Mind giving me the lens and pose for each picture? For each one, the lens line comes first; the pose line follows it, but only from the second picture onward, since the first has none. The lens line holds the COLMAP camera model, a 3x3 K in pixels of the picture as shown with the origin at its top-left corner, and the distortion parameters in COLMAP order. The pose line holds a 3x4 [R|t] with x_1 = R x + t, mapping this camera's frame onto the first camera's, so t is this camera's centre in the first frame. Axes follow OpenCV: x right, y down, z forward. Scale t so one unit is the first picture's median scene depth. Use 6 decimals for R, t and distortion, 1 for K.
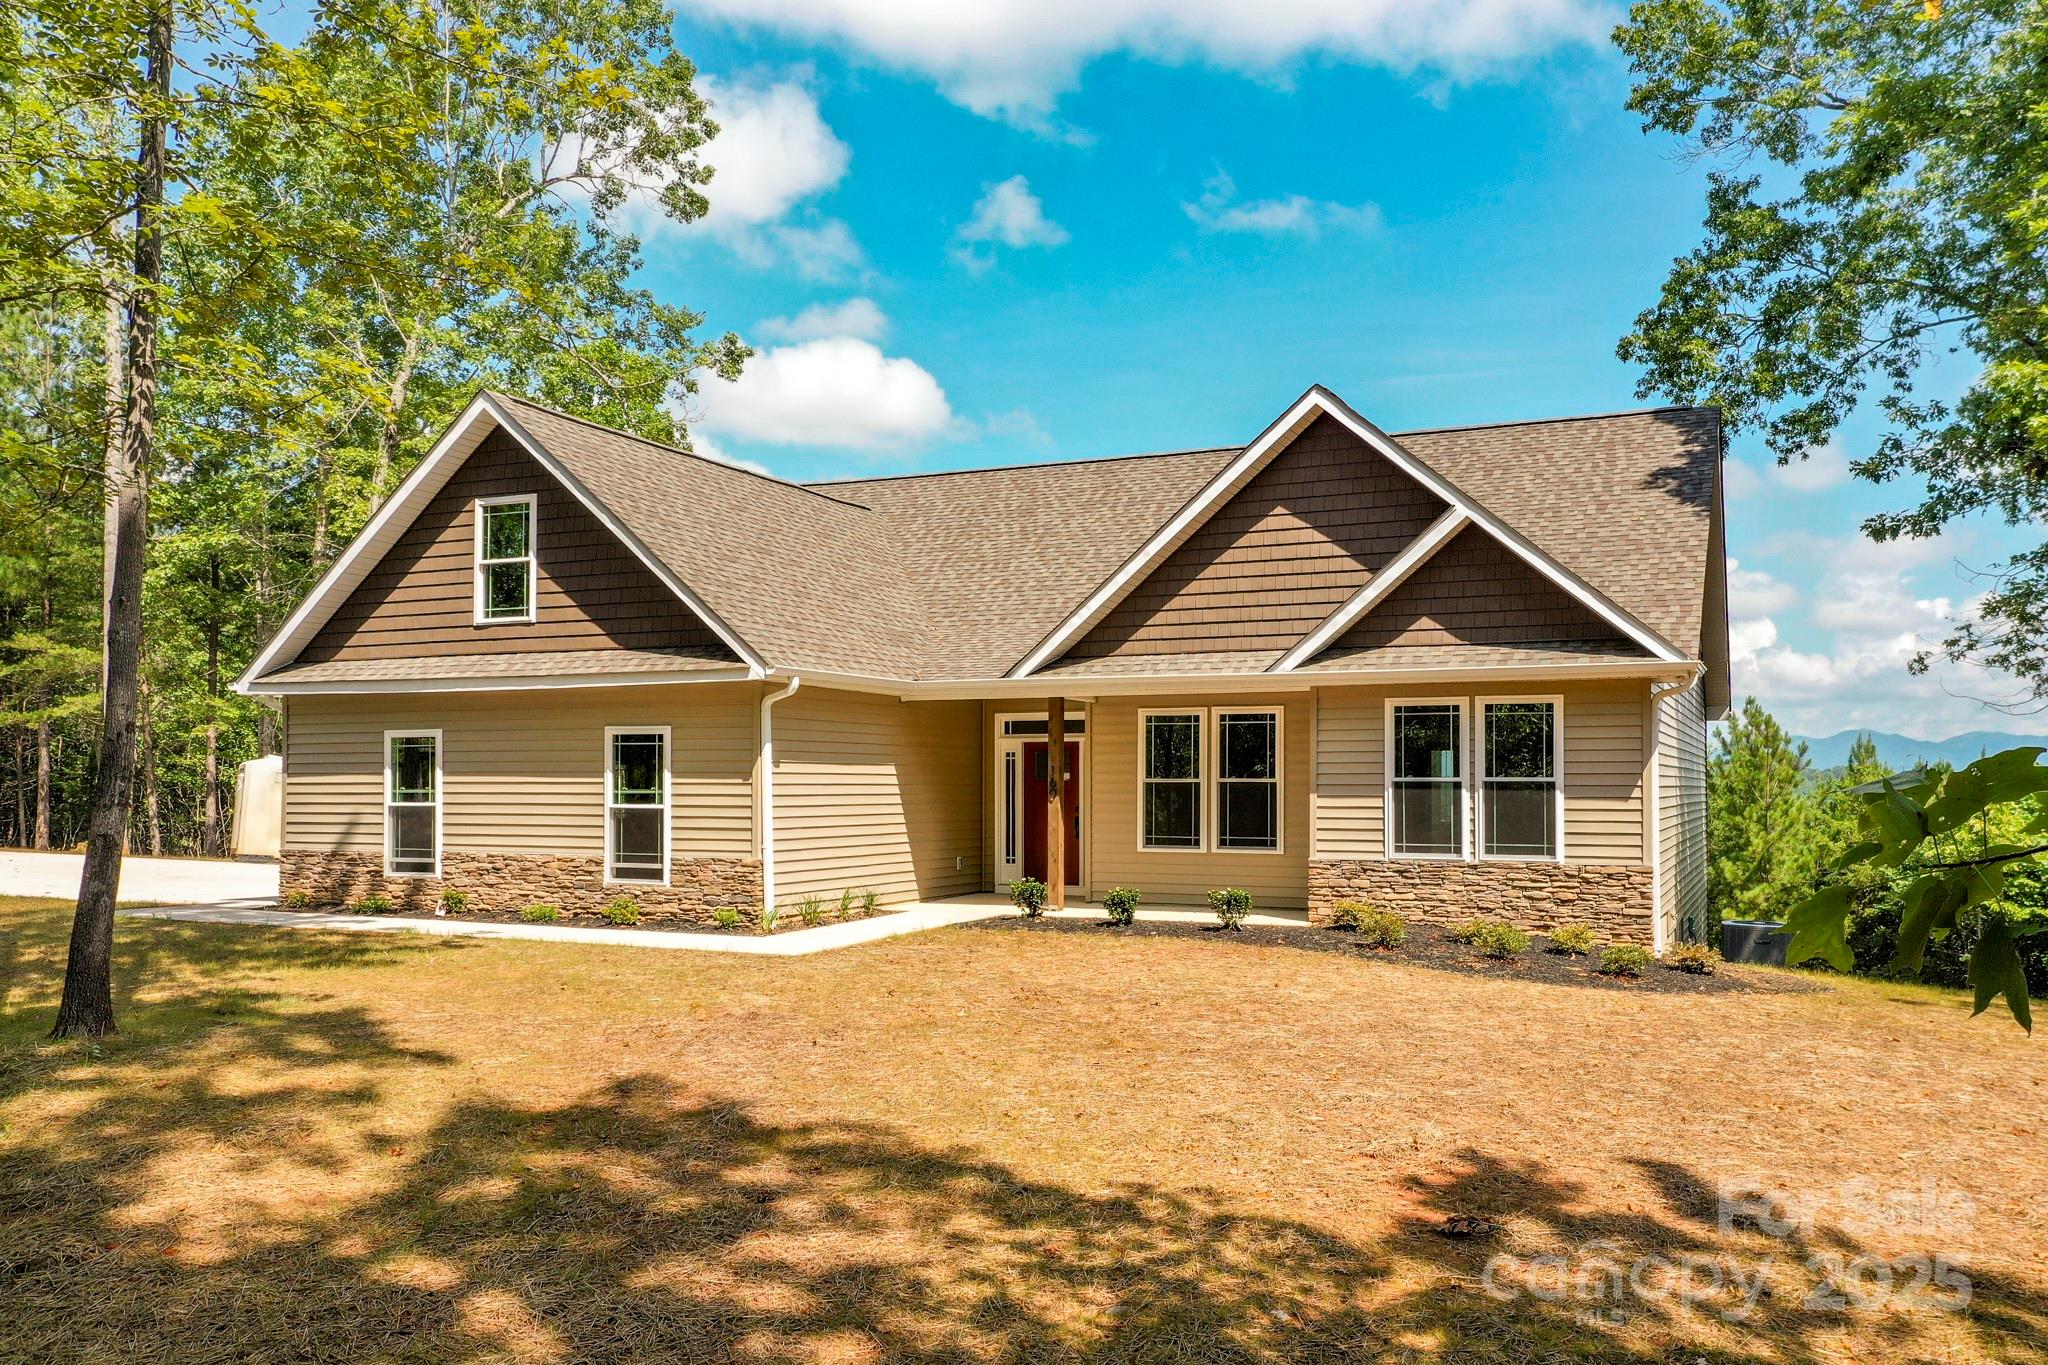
lens RADIAL K [[1621.5, 0, 1024.0], [0, 1621.5, 682.5], [0, 0, 1]] dist [0.016338, 0.002395]
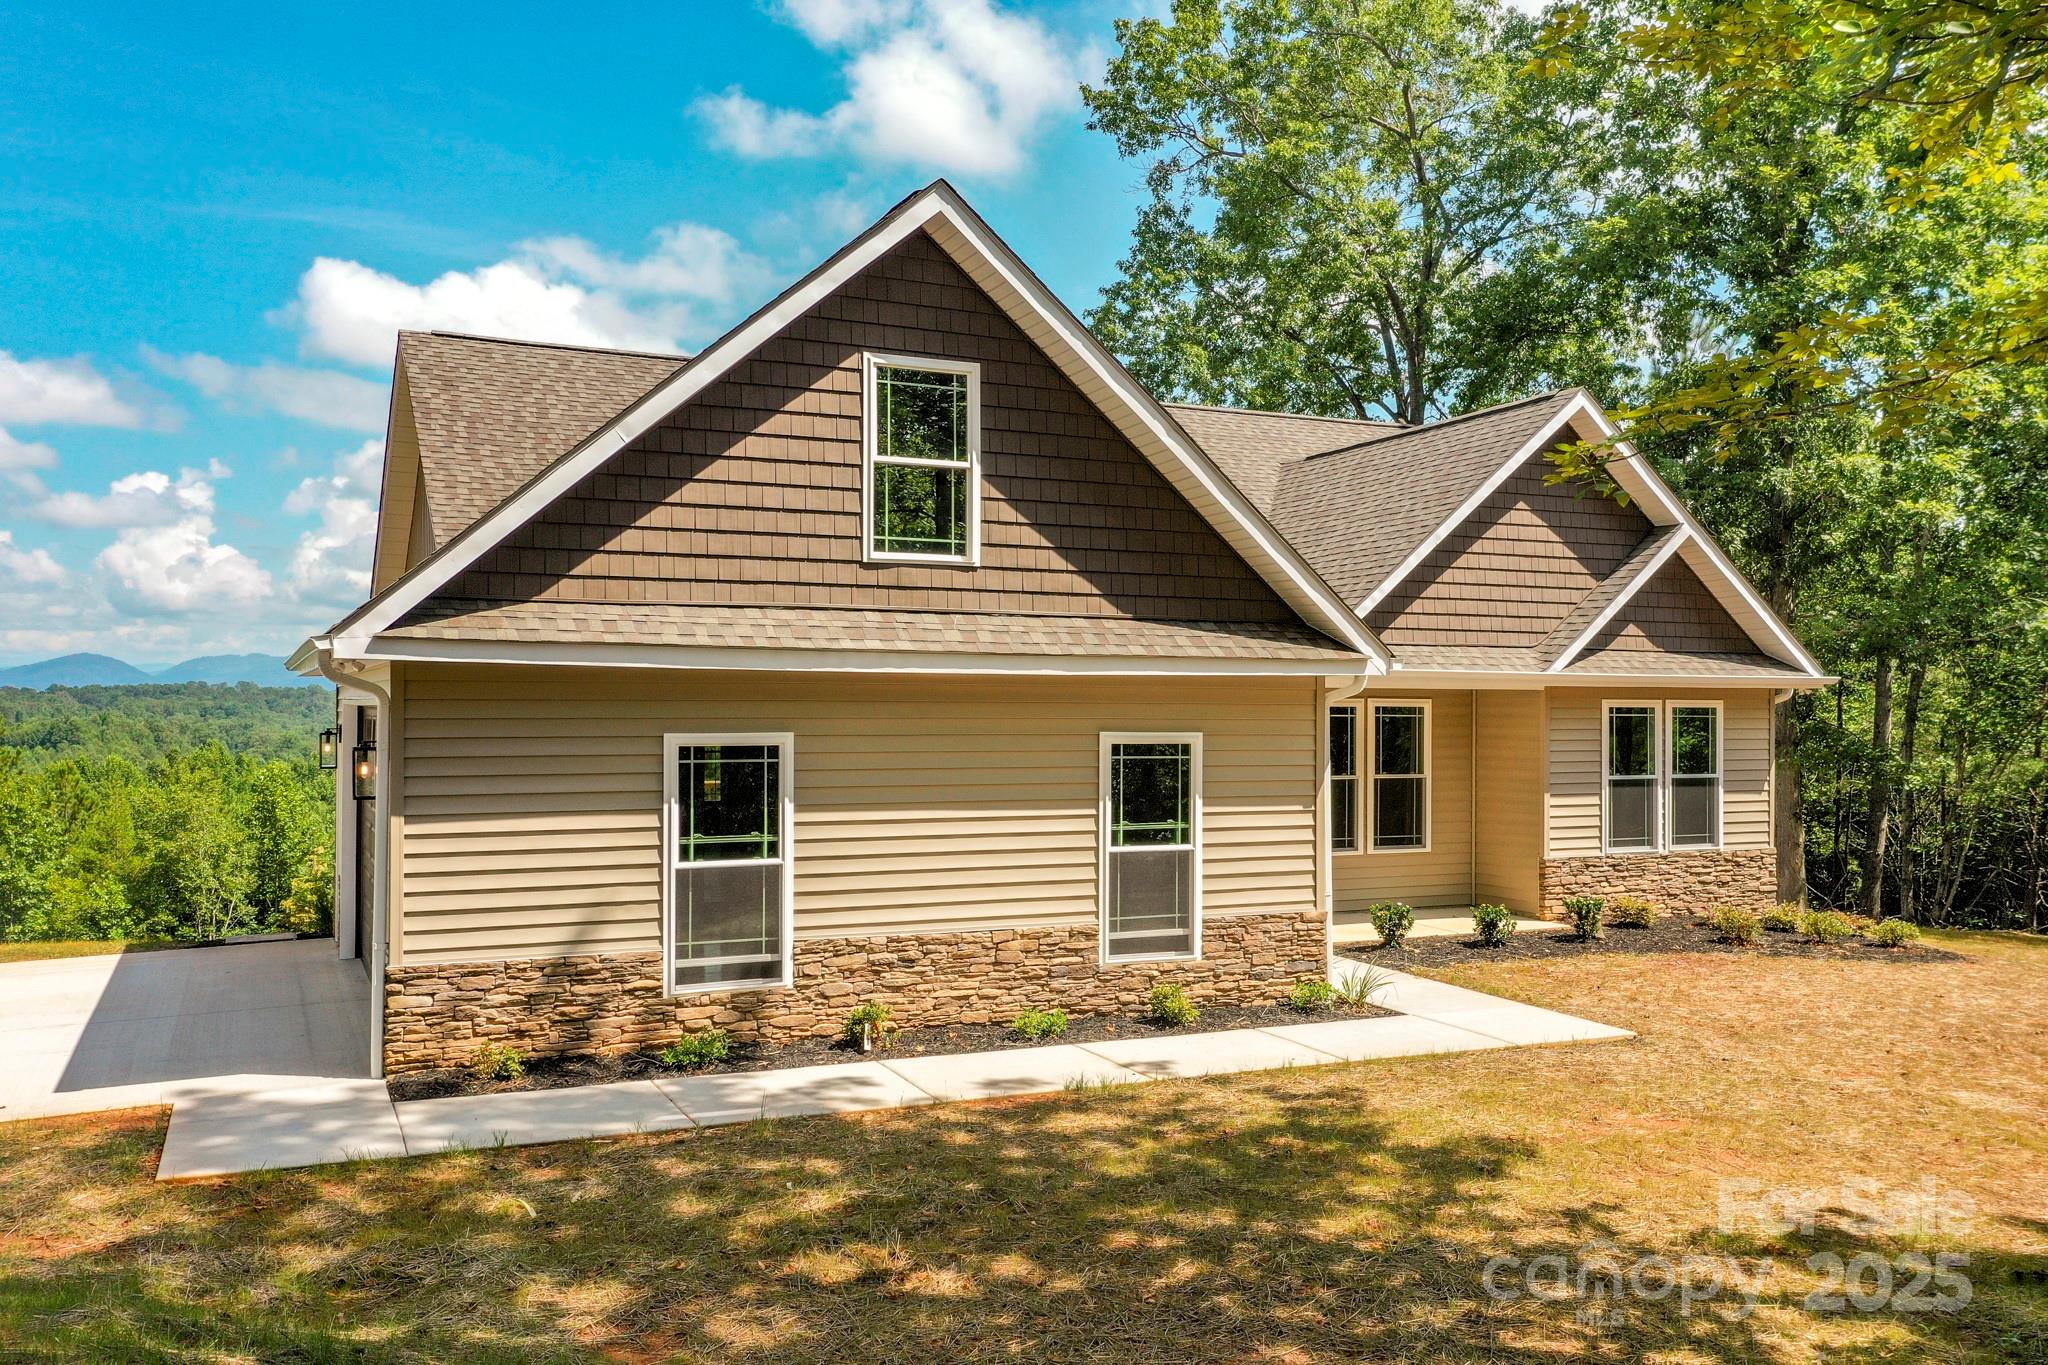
lens RADIAL K [[1601.9, 0, 1133.0], [0, 1601.9, 649.8], [0, 0, 1]] dist [0.017461, 0.002473]
pose [[0.655540, 0.031652, 0.754497, -0.746960], [-0.051213, 0.998684, 0.002600, -0.009349], [-0.753422, -0.040345, 0.656299, 0.550871]]
